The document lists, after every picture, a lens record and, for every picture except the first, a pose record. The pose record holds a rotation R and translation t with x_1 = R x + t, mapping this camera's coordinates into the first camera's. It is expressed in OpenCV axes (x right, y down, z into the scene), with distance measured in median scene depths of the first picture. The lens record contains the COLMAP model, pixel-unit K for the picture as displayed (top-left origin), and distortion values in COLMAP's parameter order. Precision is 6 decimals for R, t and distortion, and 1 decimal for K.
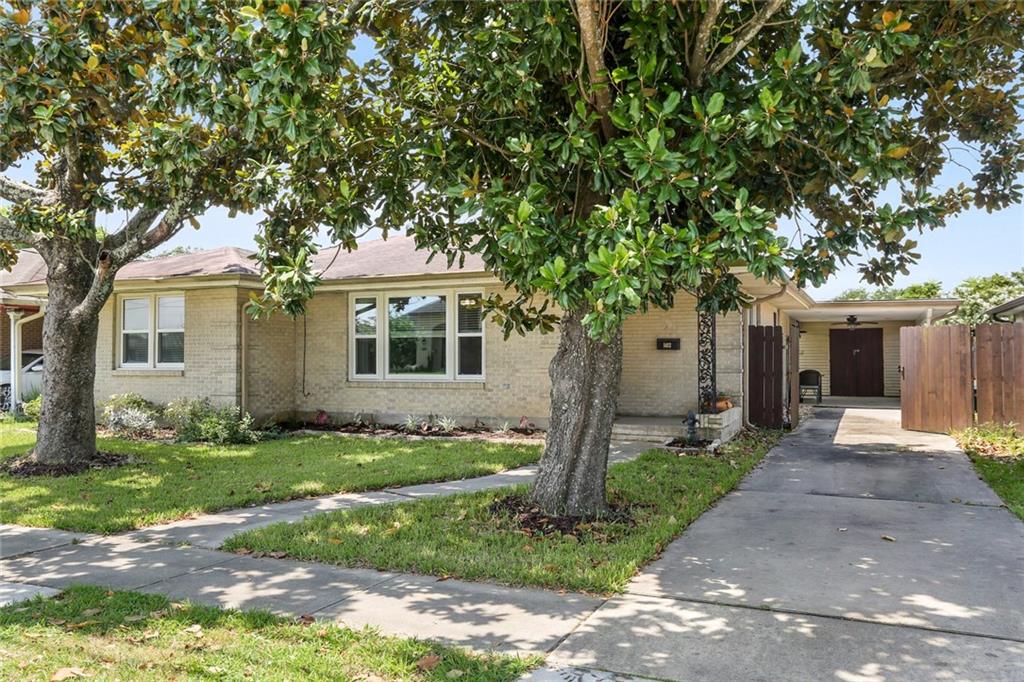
lens RADIAL K [[863.1, 0, 511.9], [0, 863.1, 345.6], [0, 0, 1]] dist [0.047814, 0.003720]
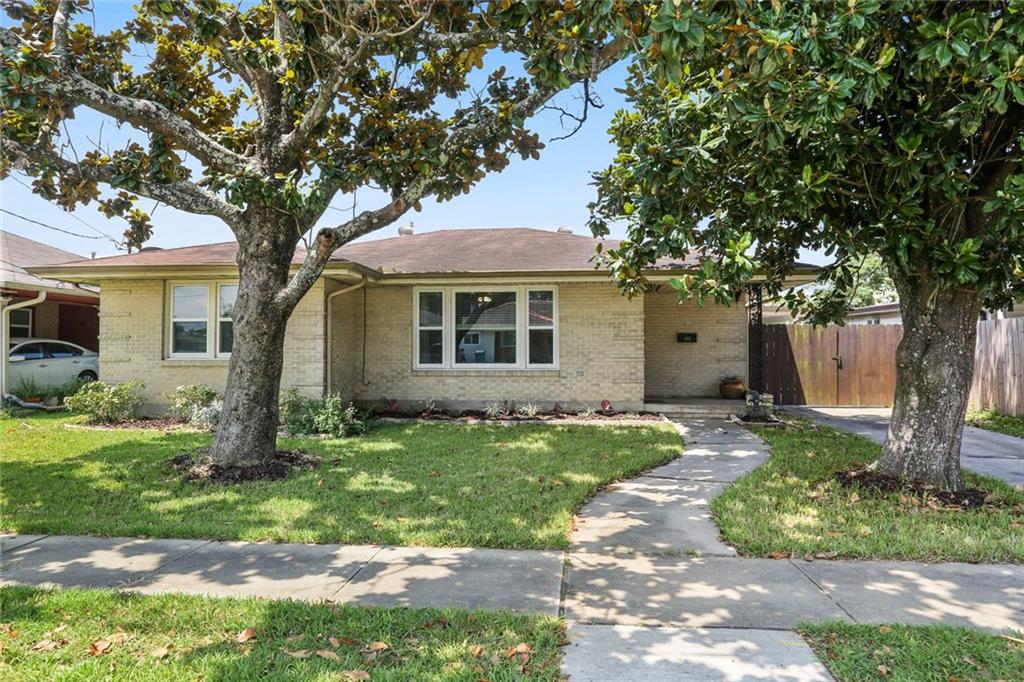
lens RADIAL K [[668.2, 0, 511.2], [0, 668.2, 337.4], [0, 0, 1]] dist [0.001390, 0.000850]
pose [[0.941808, 0.008216, 0.336052, -0.371954], [-0.006339, 0.999958, -0.006681, 0.005984], [-0.336092, 0.004162, 0.941820, 0.202065]]
